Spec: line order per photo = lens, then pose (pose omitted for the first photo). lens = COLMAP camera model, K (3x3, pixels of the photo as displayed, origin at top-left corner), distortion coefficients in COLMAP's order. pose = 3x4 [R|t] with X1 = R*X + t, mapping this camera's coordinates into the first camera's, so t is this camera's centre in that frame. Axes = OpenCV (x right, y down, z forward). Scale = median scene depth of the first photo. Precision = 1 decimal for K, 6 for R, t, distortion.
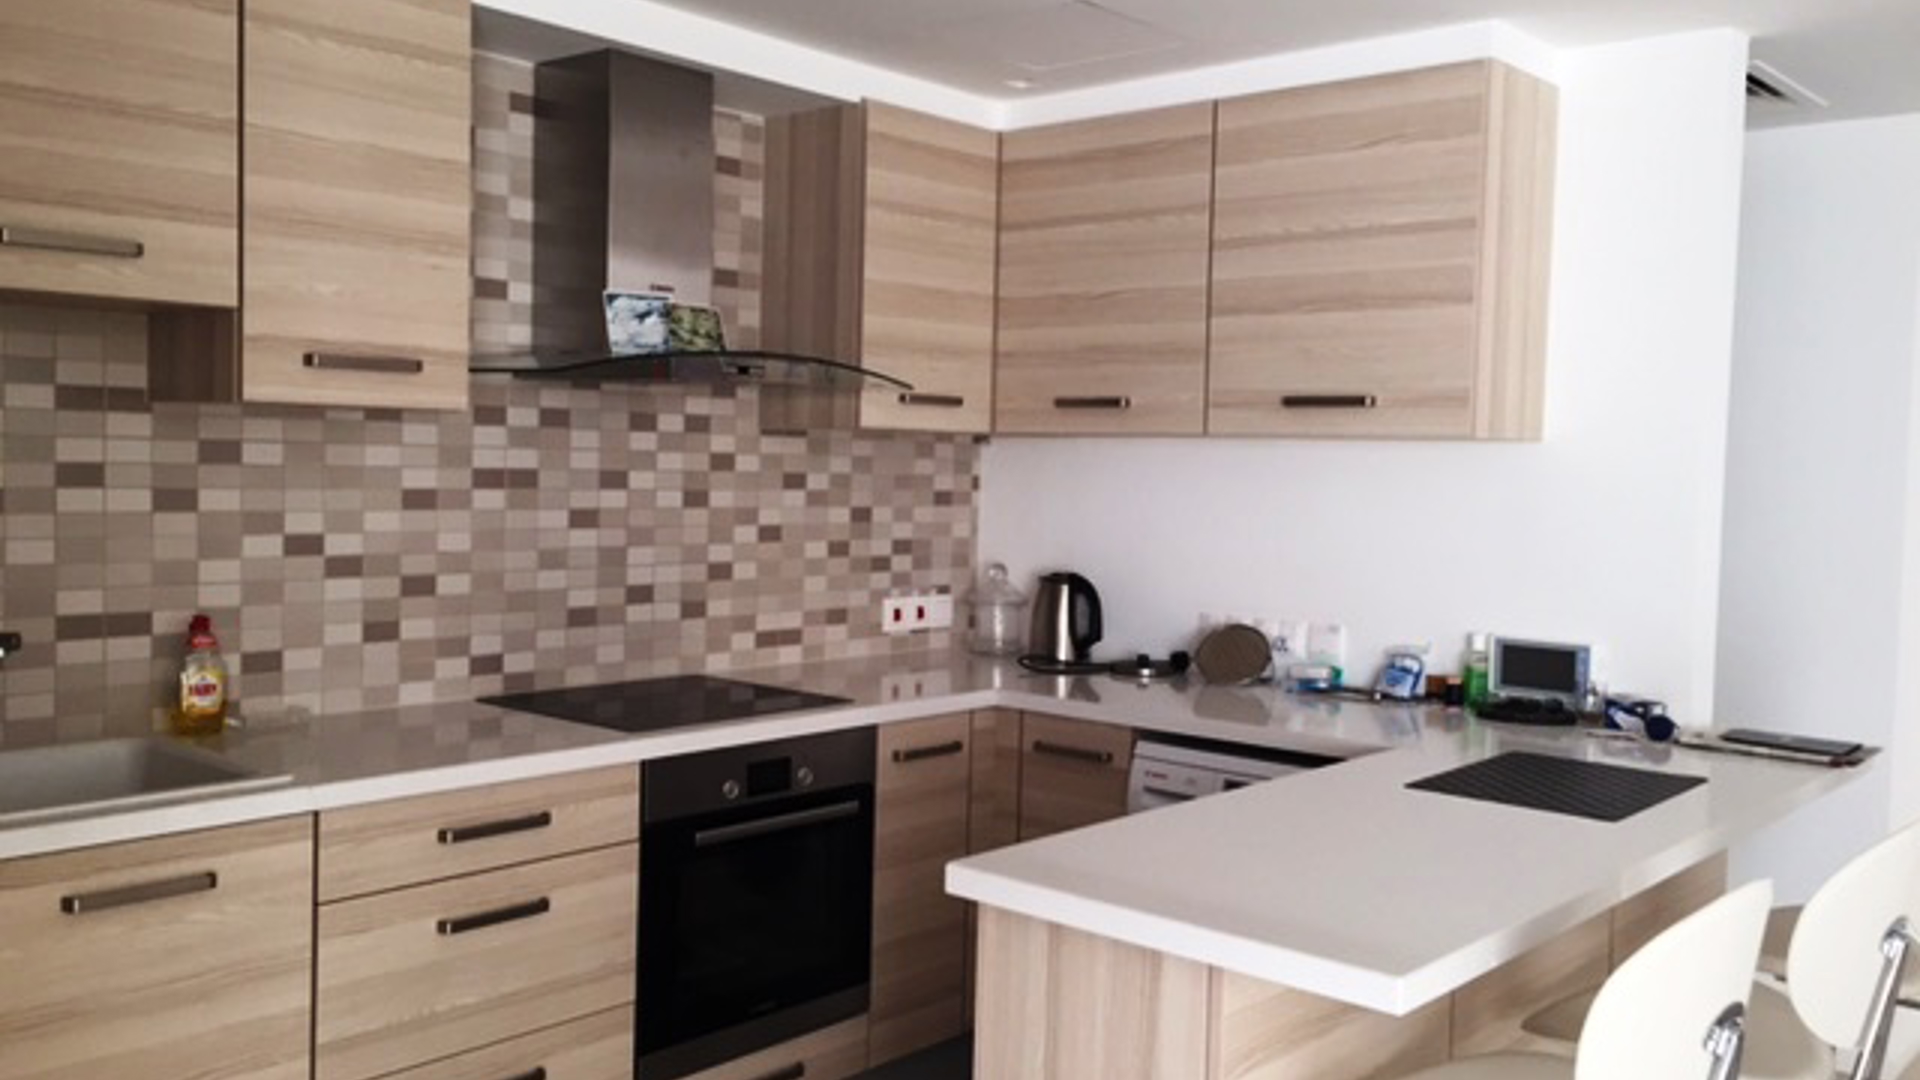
lens RADIAL K [[1632.5, 0, 963.2], [0, 1632.5, 538.6], [0, 0, 1]] dist [0.030867, -0.053591]
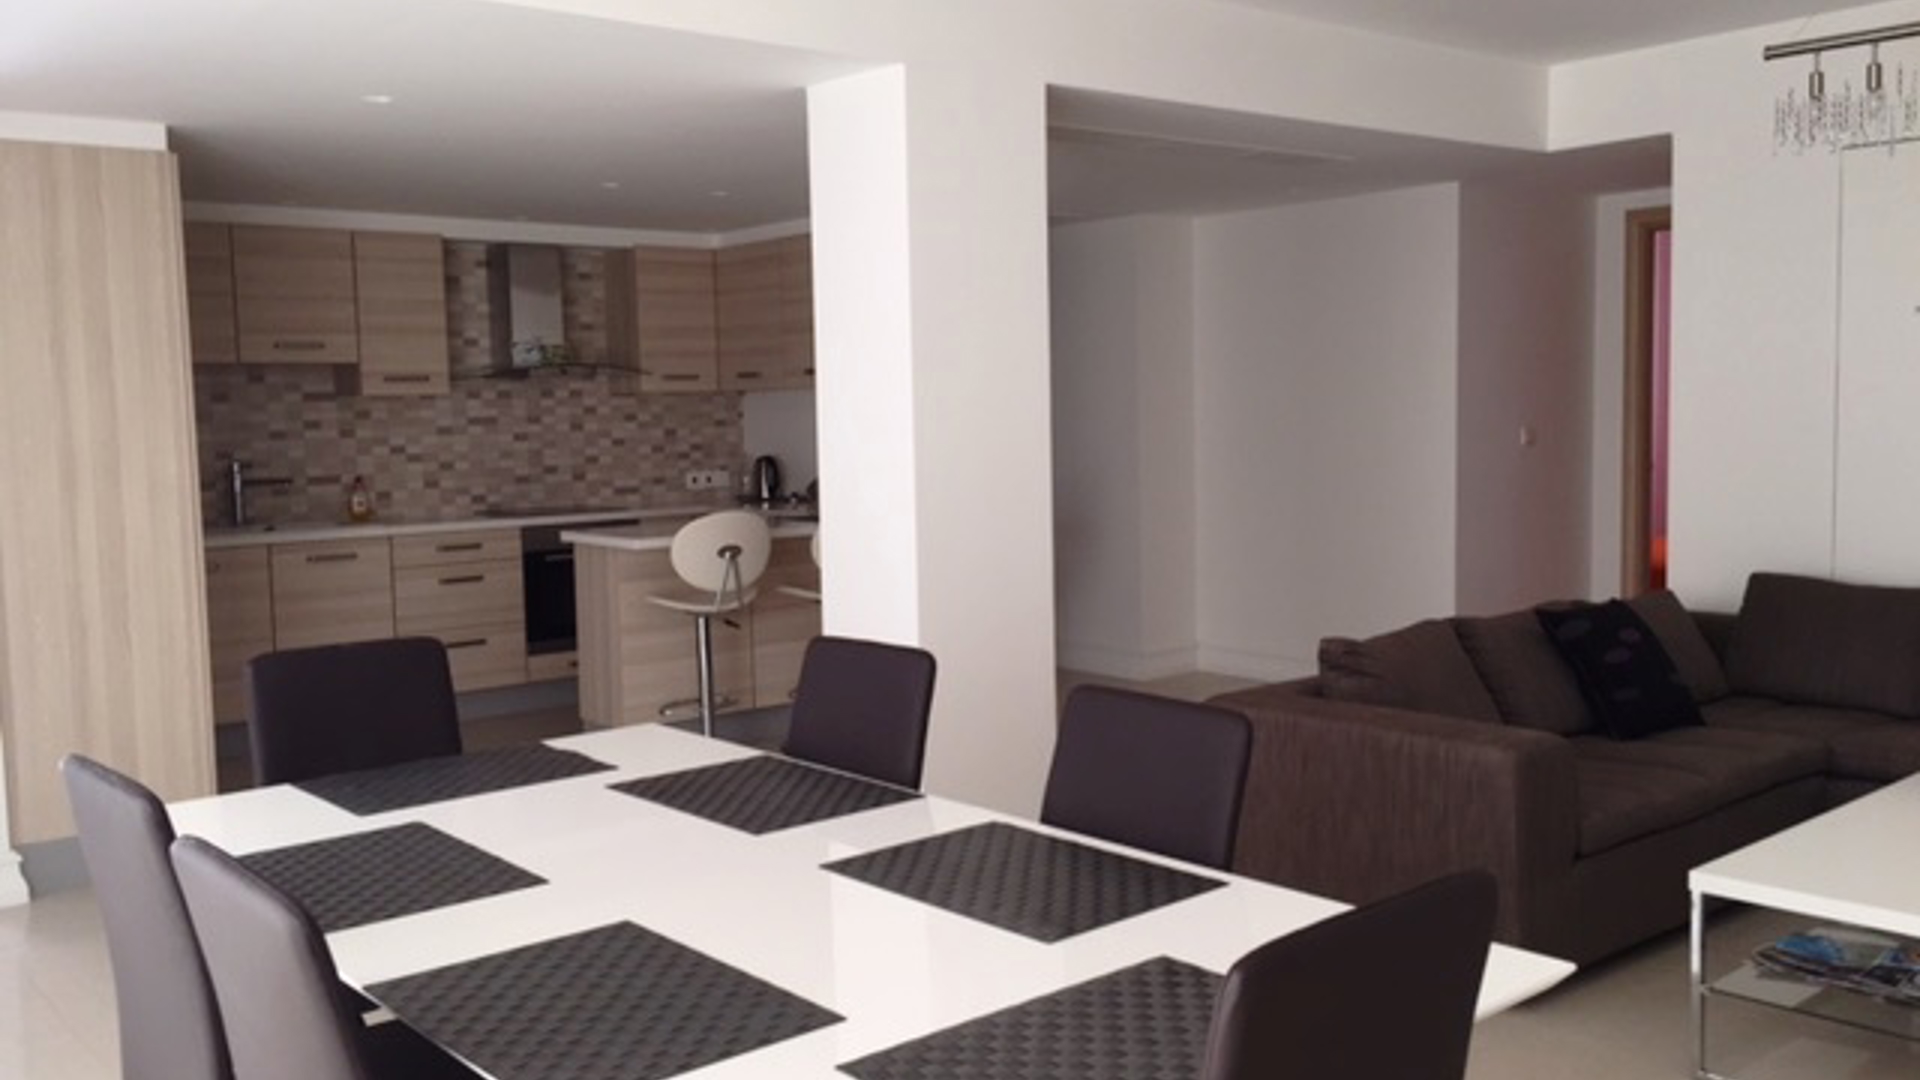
lens RADIAL K [[1632.5, 0, 961.6], [0, 1632.5, 541.0], [0, 0, 1]] dist [0.030867, -0.053591]
pose [[0.986875, -0.035175, -0.157607, 0.785852], [0.040400, 0.998731, 0.030069, 0.095295], [0.156350, -0.036041, 0.987044, -1.264168]]
